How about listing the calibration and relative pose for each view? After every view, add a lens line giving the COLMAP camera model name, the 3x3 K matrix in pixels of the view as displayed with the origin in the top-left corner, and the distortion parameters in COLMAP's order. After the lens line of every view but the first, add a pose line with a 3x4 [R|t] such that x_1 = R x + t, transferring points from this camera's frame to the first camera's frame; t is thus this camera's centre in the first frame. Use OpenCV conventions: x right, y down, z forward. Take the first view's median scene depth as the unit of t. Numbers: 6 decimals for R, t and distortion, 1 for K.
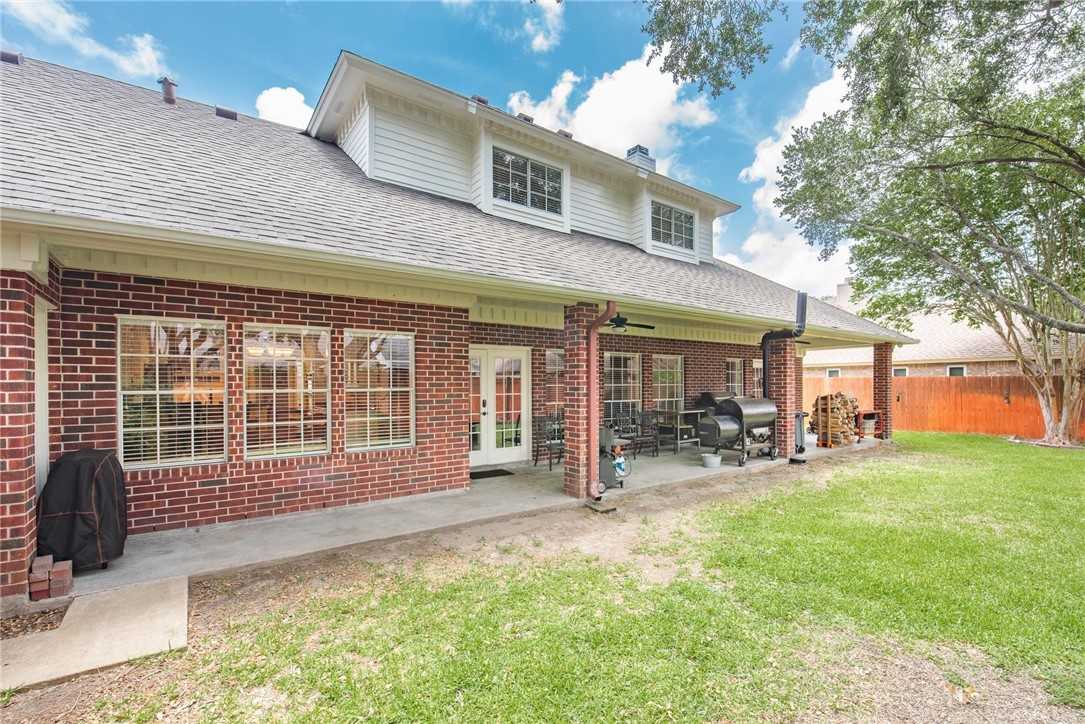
lens RADIAL K [[478.6, 0, 545.3], [0, 478.6, 385.6], [0, 0, 1]] dist [-0.000789, -0.000086]
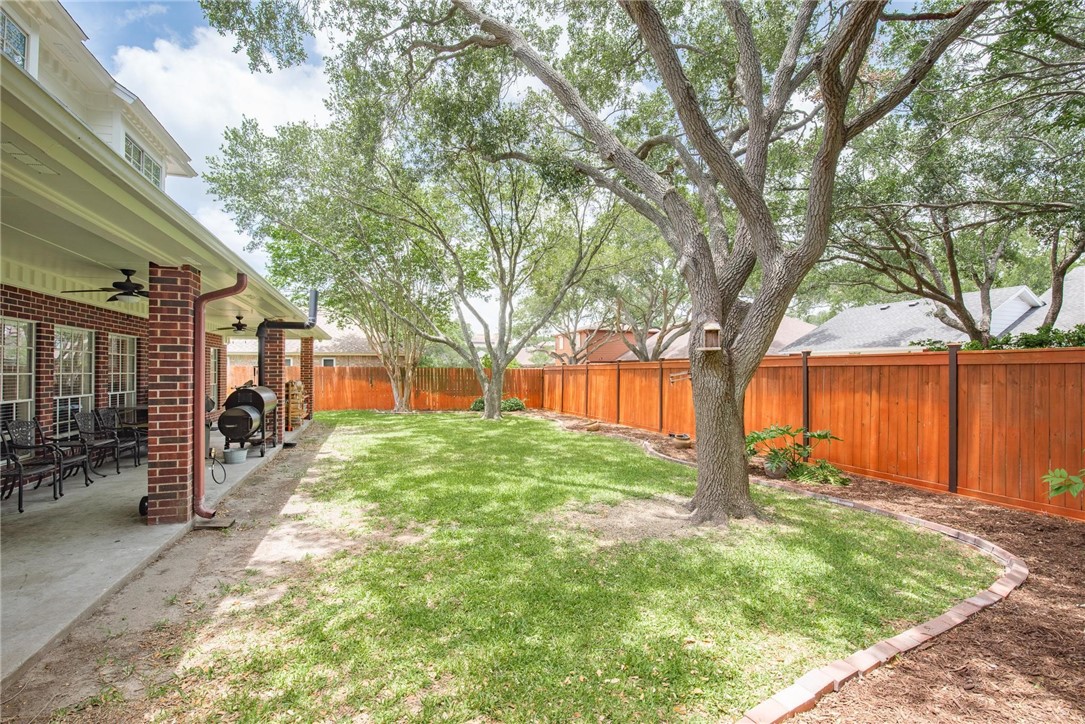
lens RADIAL K [[478.4, 0, 541.8], [0, 478.4, 368.7], [0, 0, 1]] dist [-0.000277, 0.000022]
pose [[0.291362, 0.008061, 0.956579, -0.327020], [0.003903, 0.999946, -0.009615, 0.001494], [-0.956605, 0.006535, 0.291315, 0.157026]]
